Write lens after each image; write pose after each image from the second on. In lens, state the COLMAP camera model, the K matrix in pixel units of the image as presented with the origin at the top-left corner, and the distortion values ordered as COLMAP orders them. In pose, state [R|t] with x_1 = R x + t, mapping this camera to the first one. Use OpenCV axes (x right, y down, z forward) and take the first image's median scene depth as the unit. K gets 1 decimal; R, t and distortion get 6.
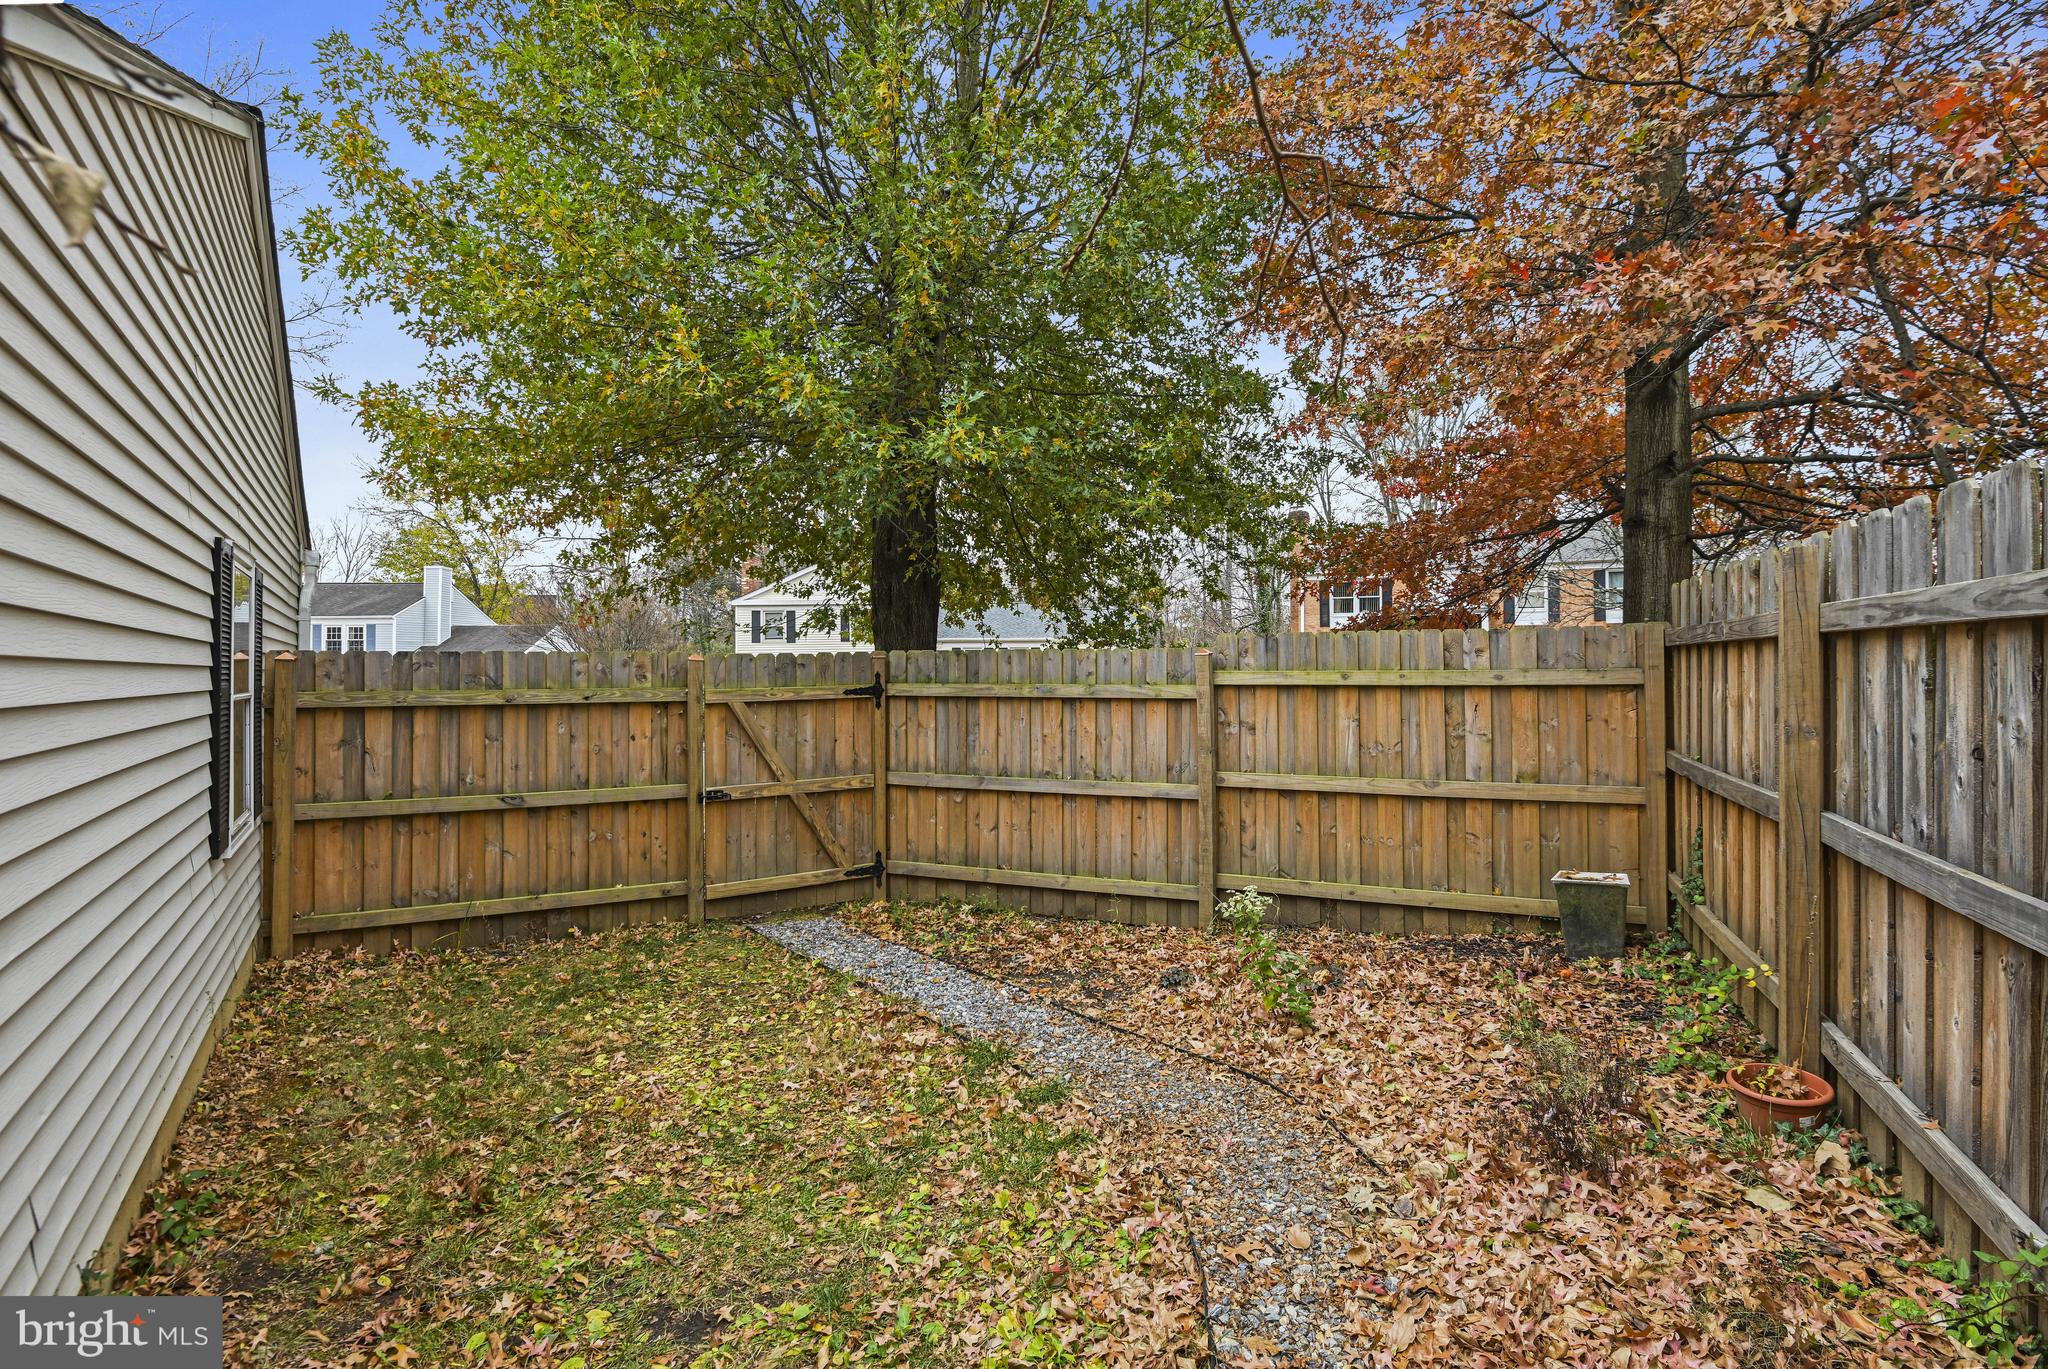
lens RADIAL K [[949.6, 0, 1041.0], [0, 949.6, 663.9], [0, 0, 1]] dist [-0.015955, -0.001840]
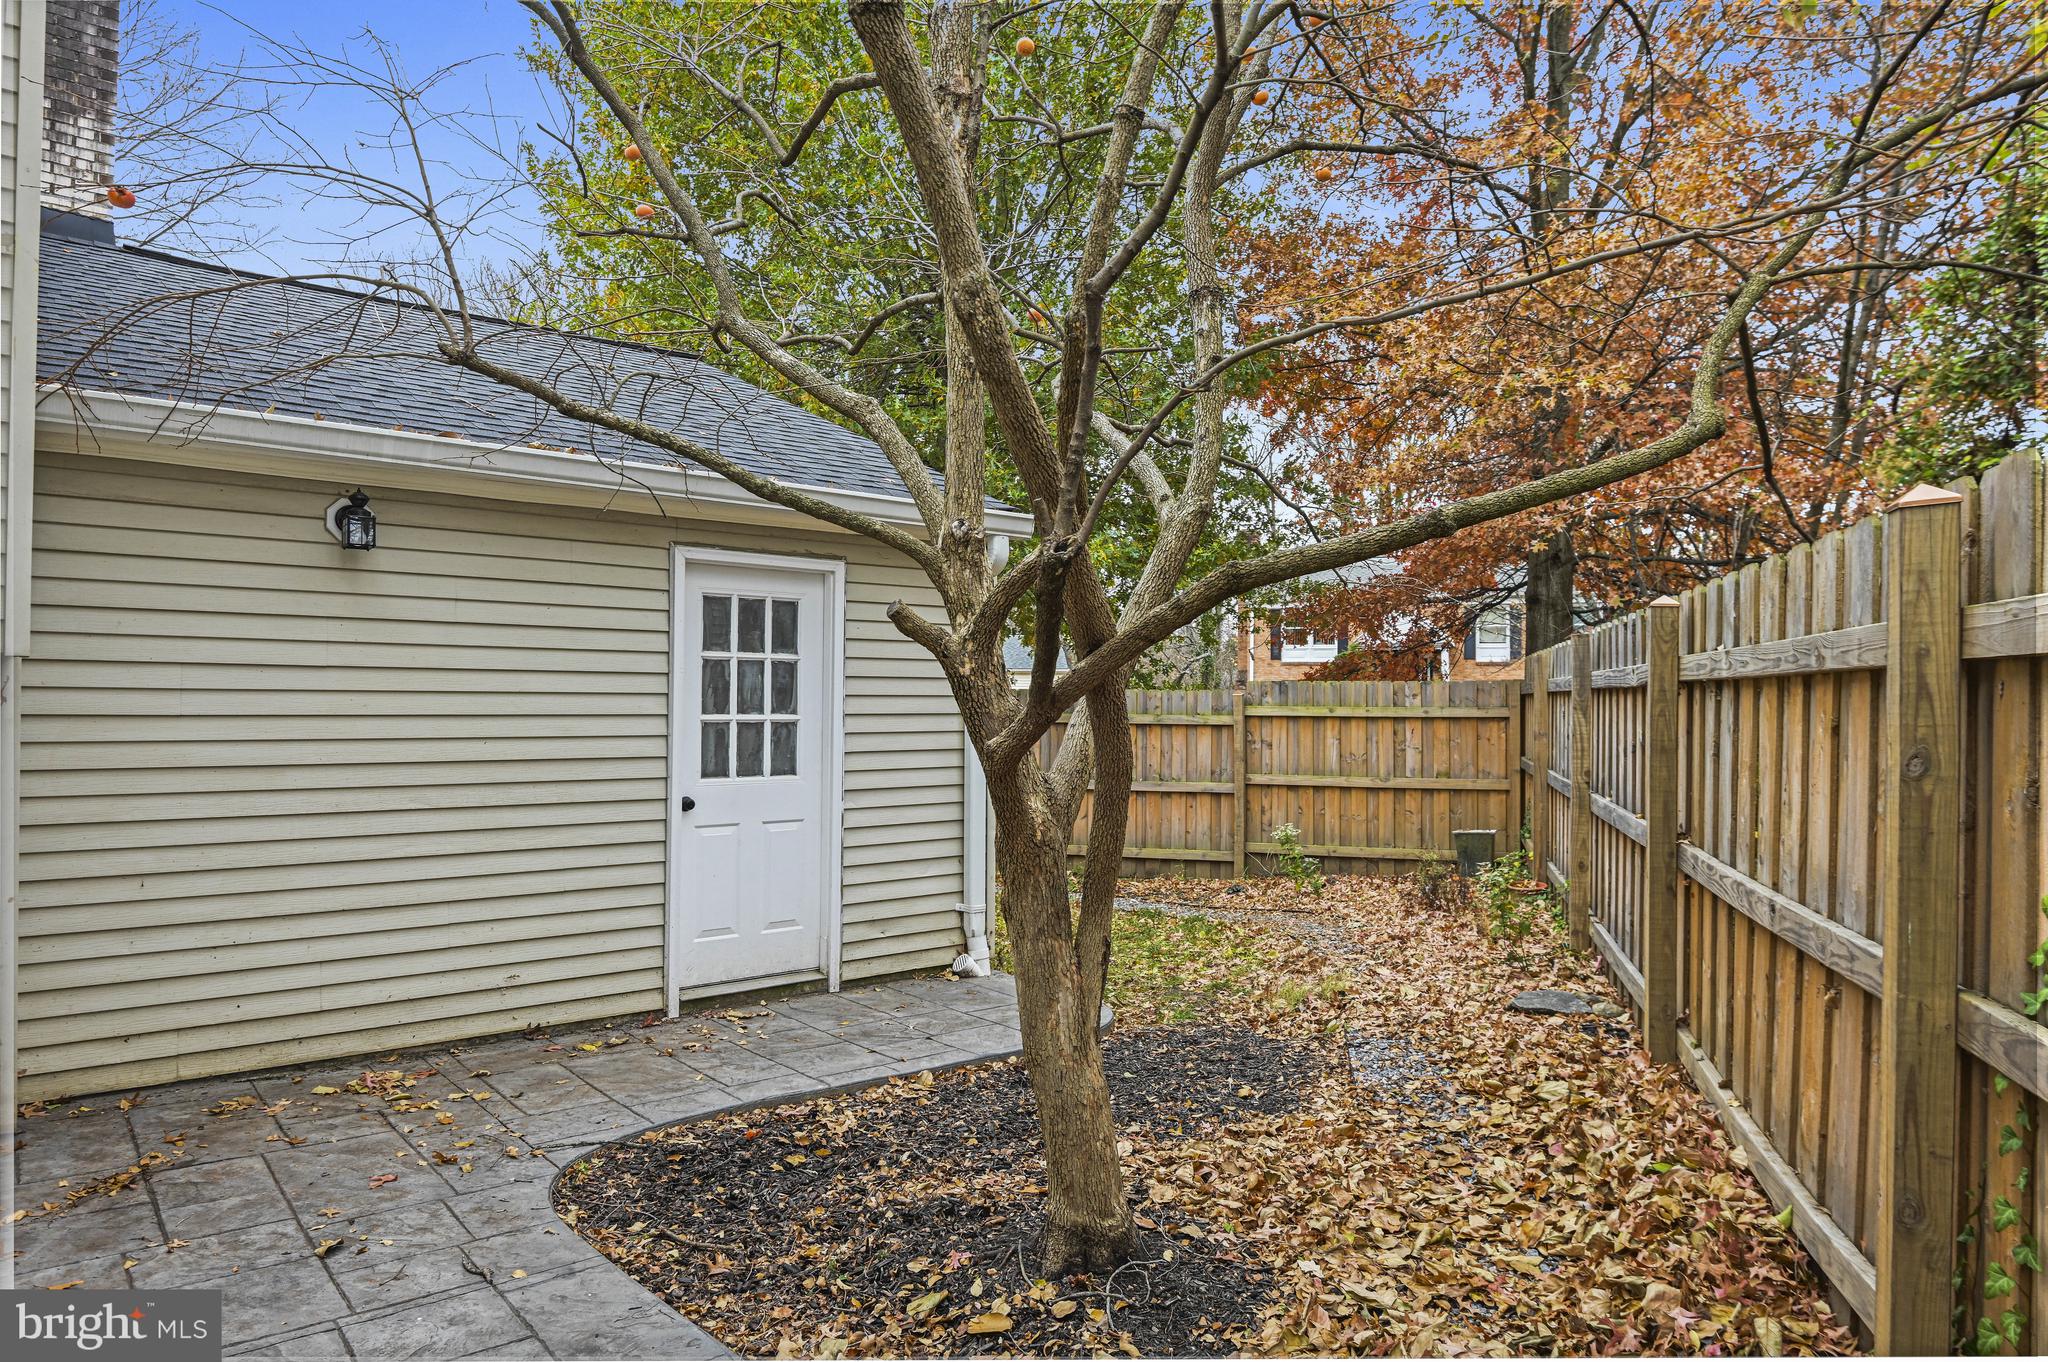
lens RADIAL K [[1343.9, 0, 1014.5], [0, 1343.9, 697.7], [0, 0, 1]] dist [-0.019170, -0.001984]
pose [[0.992939, 0.011410, 0.118077, -0.438012], [-0.011599, 0.999932, 0.000910, -0.003844], [-0.118058, -0.002273, 0.993004, -1.078763]]
